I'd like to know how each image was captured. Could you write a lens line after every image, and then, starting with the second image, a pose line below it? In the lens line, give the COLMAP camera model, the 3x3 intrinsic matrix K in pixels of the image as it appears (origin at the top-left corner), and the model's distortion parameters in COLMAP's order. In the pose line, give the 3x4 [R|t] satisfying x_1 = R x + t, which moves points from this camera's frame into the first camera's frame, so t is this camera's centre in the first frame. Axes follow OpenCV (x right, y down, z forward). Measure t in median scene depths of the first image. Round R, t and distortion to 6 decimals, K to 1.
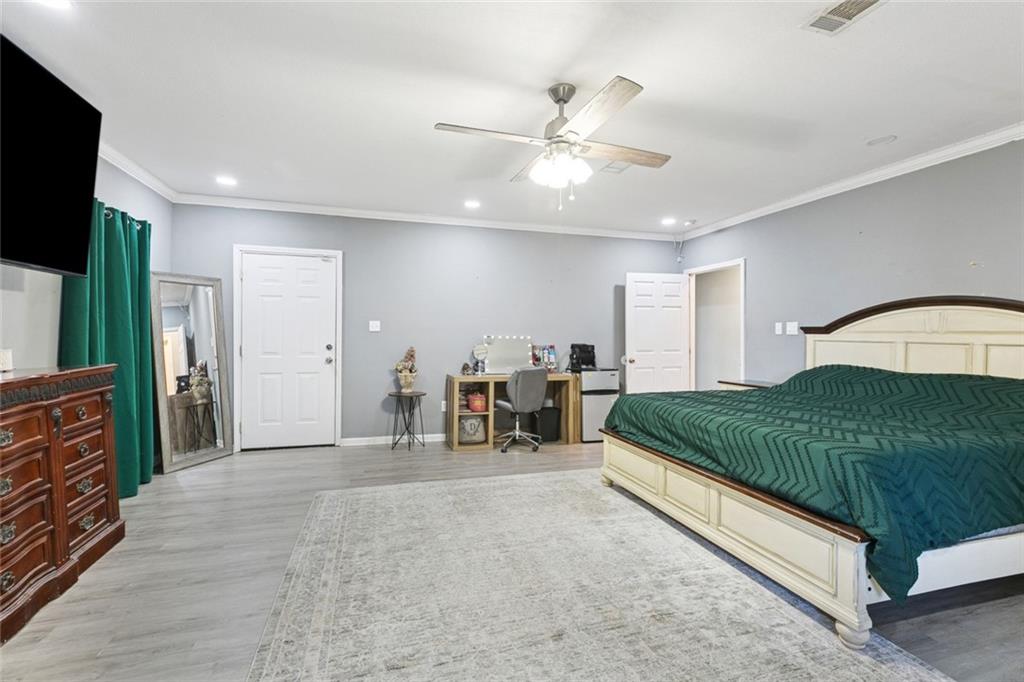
lens RADIAL K [[457.0, 0, 512.0], [0, 457.0, 341.0], [0, 0, 1]] dist [0.001245, 0.000145]
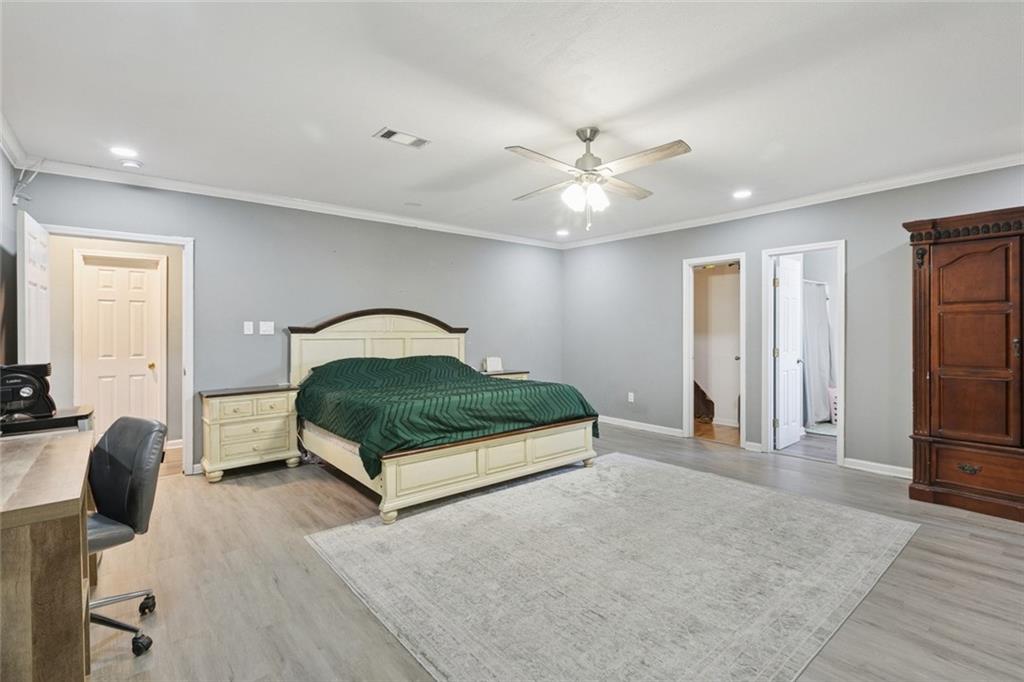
lens RADIAL K [[474.2, 0, 506.8], [0, 474.2, 336.1], [0, 0, 1]] dist [0.000575, -0.000116]
pose [[-0.385924, -0.014653, 0.922414, -0.784399], [0.016299, 0.999609, 0.022698, -0.037118], [-0.922387, 0.023794, -0.385534, 1.371220]]
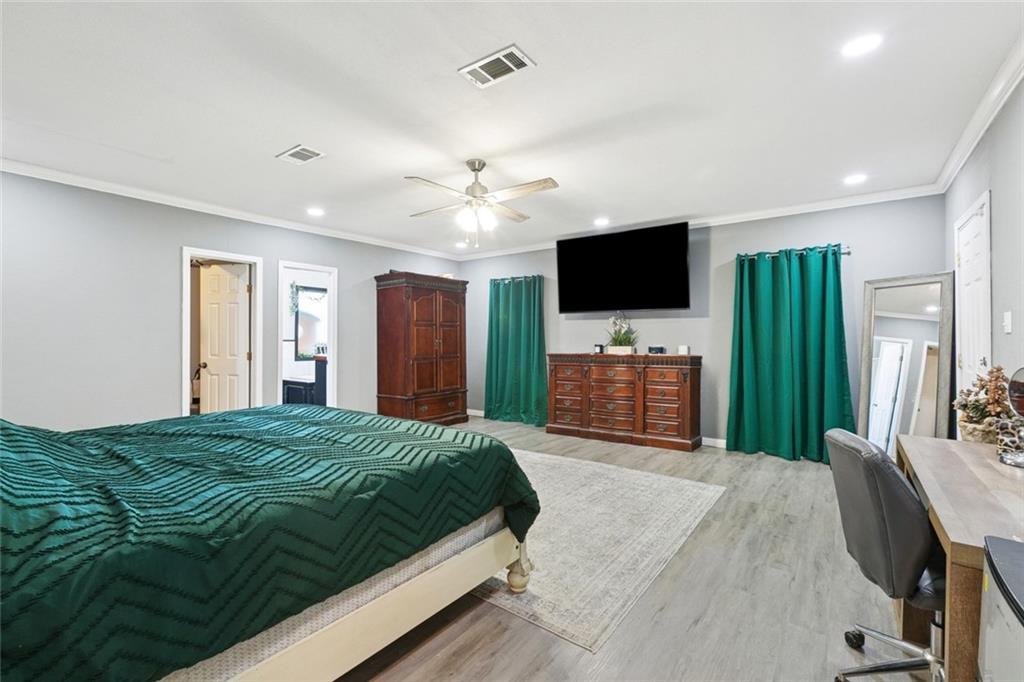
lens RADIAL K [[457.0, 0, 512.0], [0, 457.0, 341.0], [0, 0, 1]] dist [0.001245, 0.000145]
pose [[-0.799053, -0.003526, -0.601251, 0.703190], [-0.014473, 0.999806, 0.013371, -0.019137], [0.601087, 0.019386, -0.798949, 1.787647]]
